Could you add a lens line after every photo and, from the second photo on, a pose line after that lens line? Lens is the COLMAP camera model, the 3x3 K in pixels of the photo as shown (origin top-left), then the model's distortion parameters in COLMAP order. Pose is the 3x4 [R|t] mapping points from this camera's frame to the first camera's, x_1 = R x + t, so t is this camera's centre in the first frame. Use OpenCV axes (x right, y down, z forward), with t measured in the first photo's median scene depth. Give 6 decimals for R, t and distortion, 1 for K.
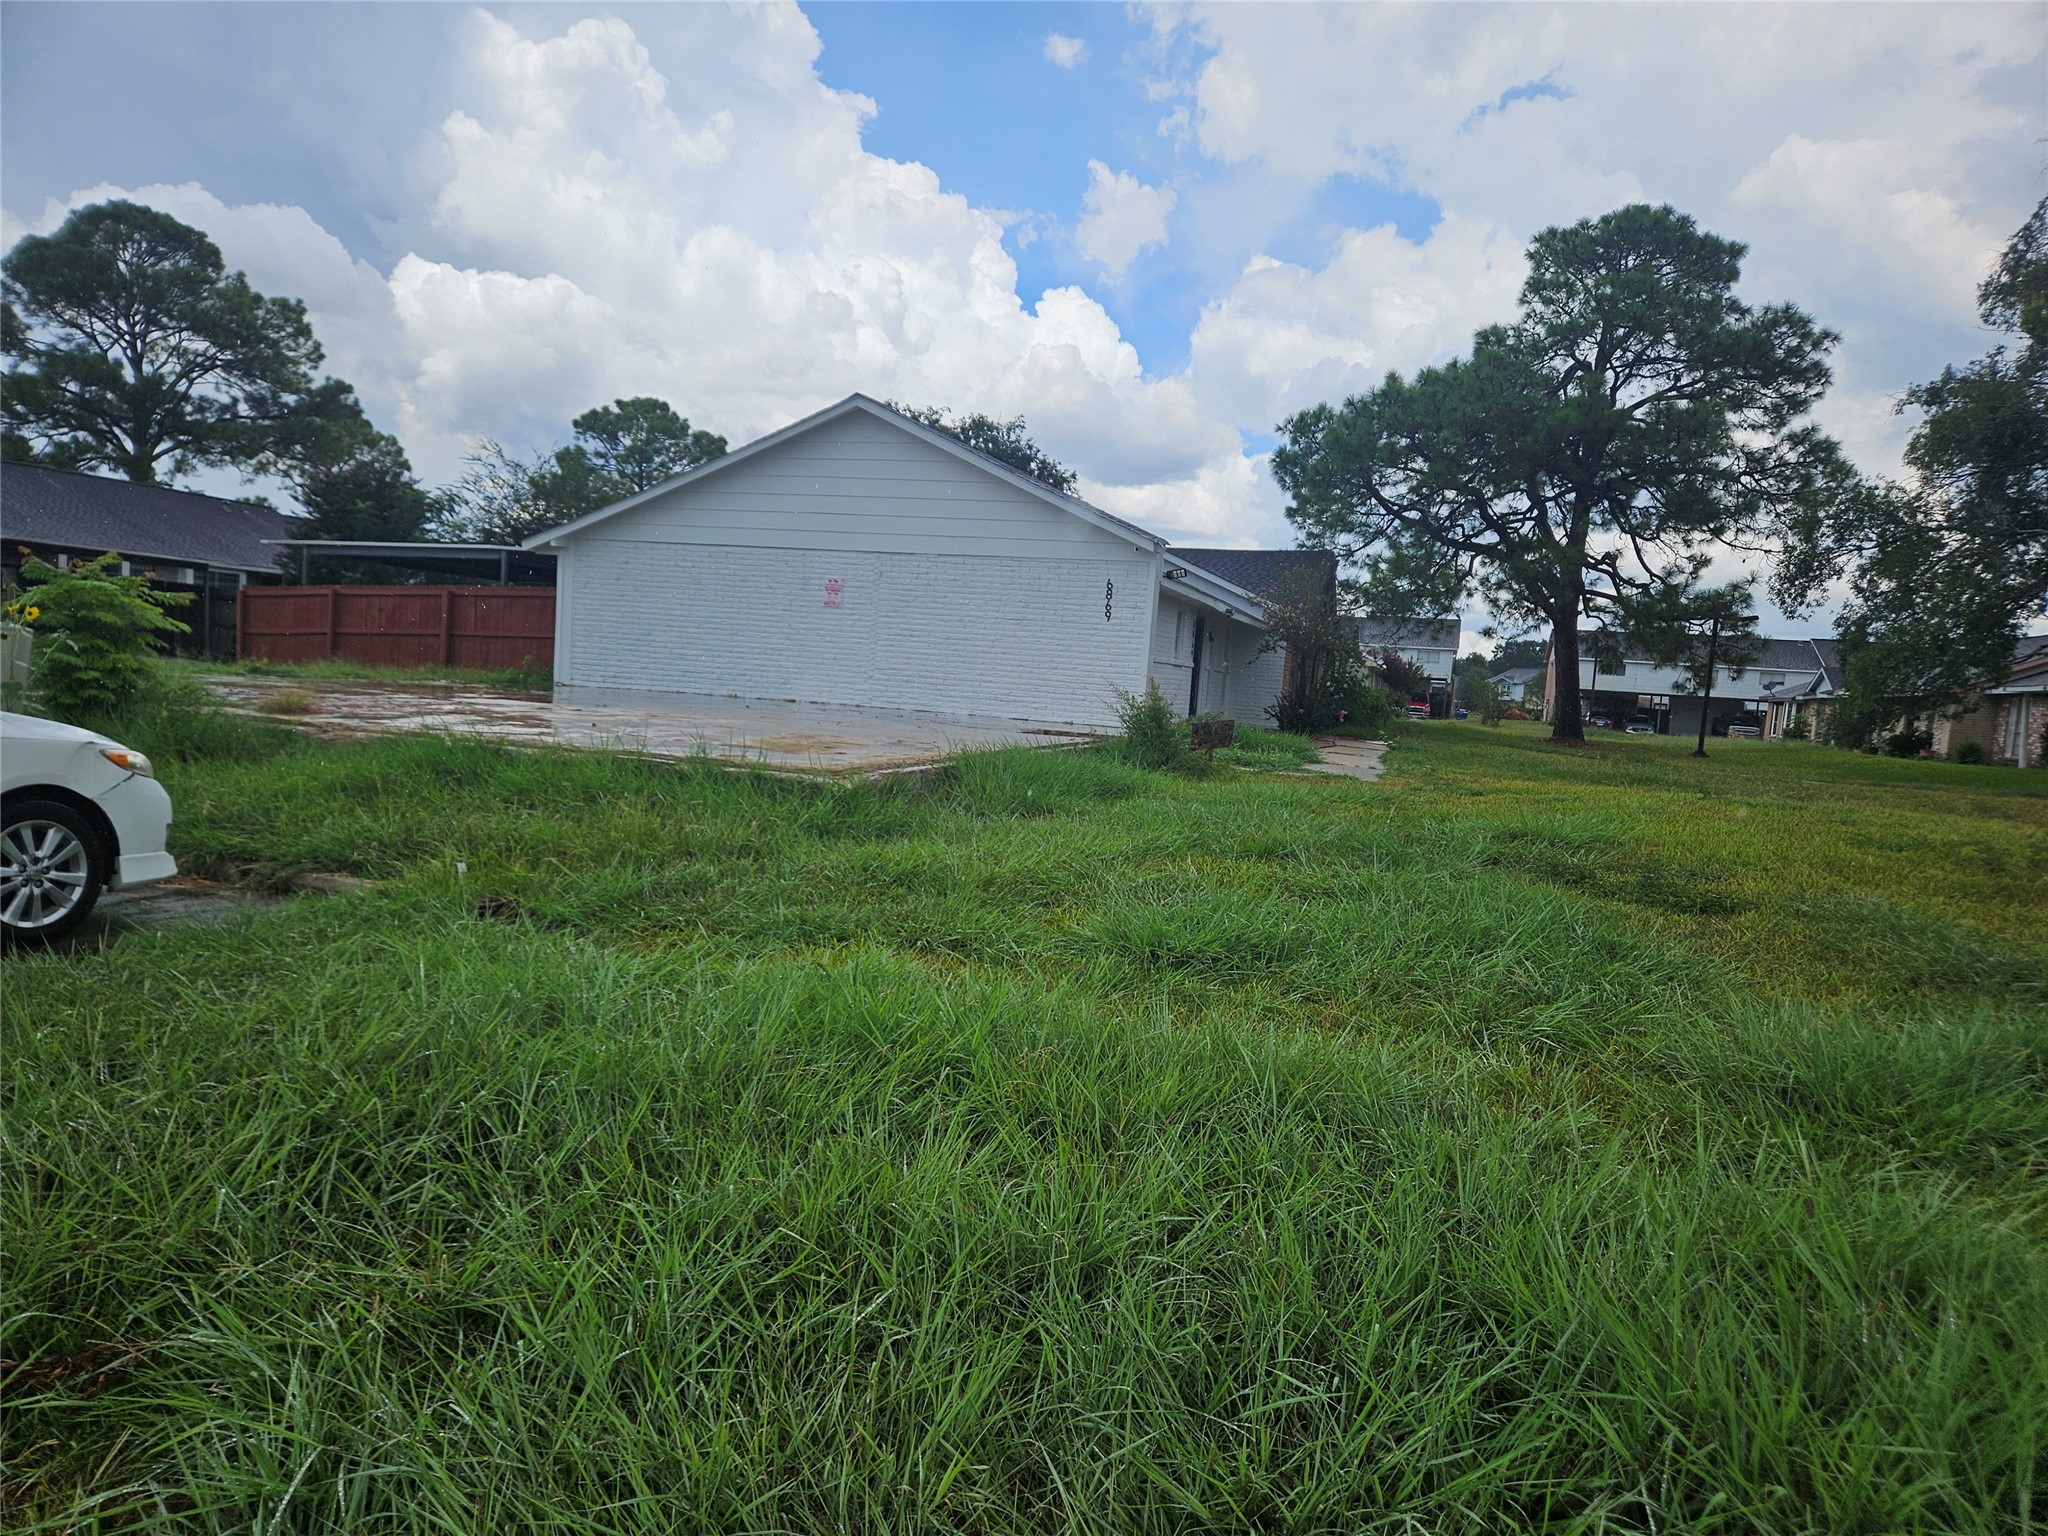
lens RADIAL K [[1375.3, 0, 1024.0], [0, 1375.3, 768.0], [0, 0, 1]] dist [0.082182, -0.073941]
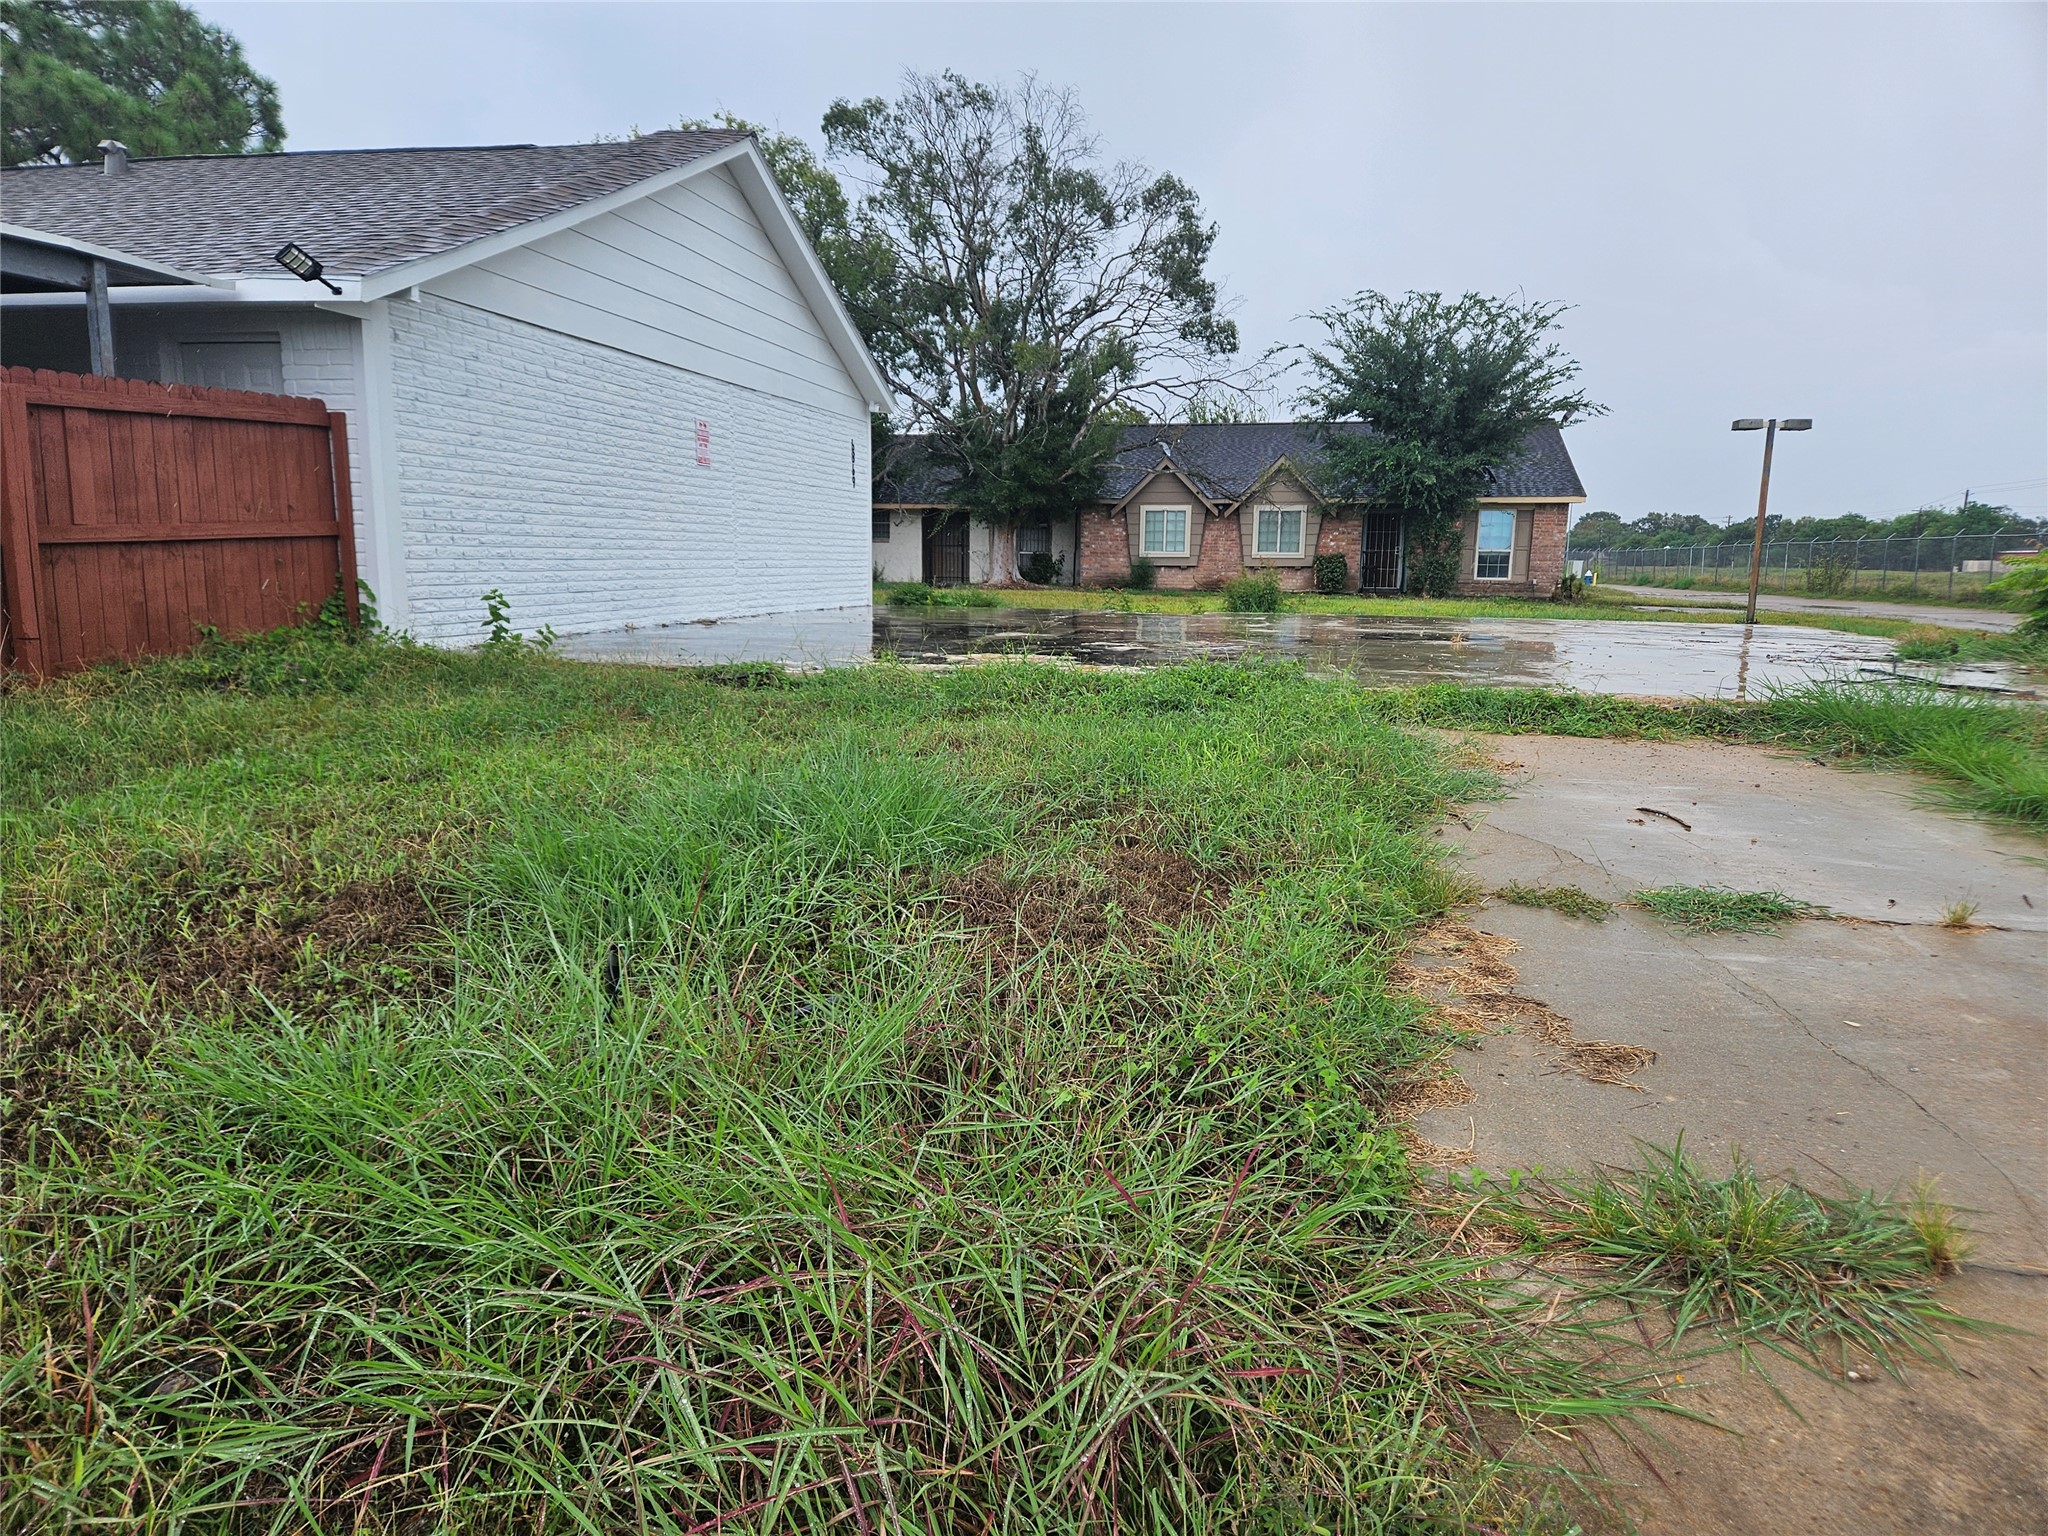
lens RADIAL K [[1342.5, 0, 993.2], [0, 1342.5, 782.6], [0, 0, 1]] dist [0.085880, -0.081877]
pose [[-0.071977, -0.235015, 0.969323, -0.477398], [0.048670, 0.969859, 0.238758, -0.070820], [-0.996218, 0.064362, -0.058369, 0.547580]]
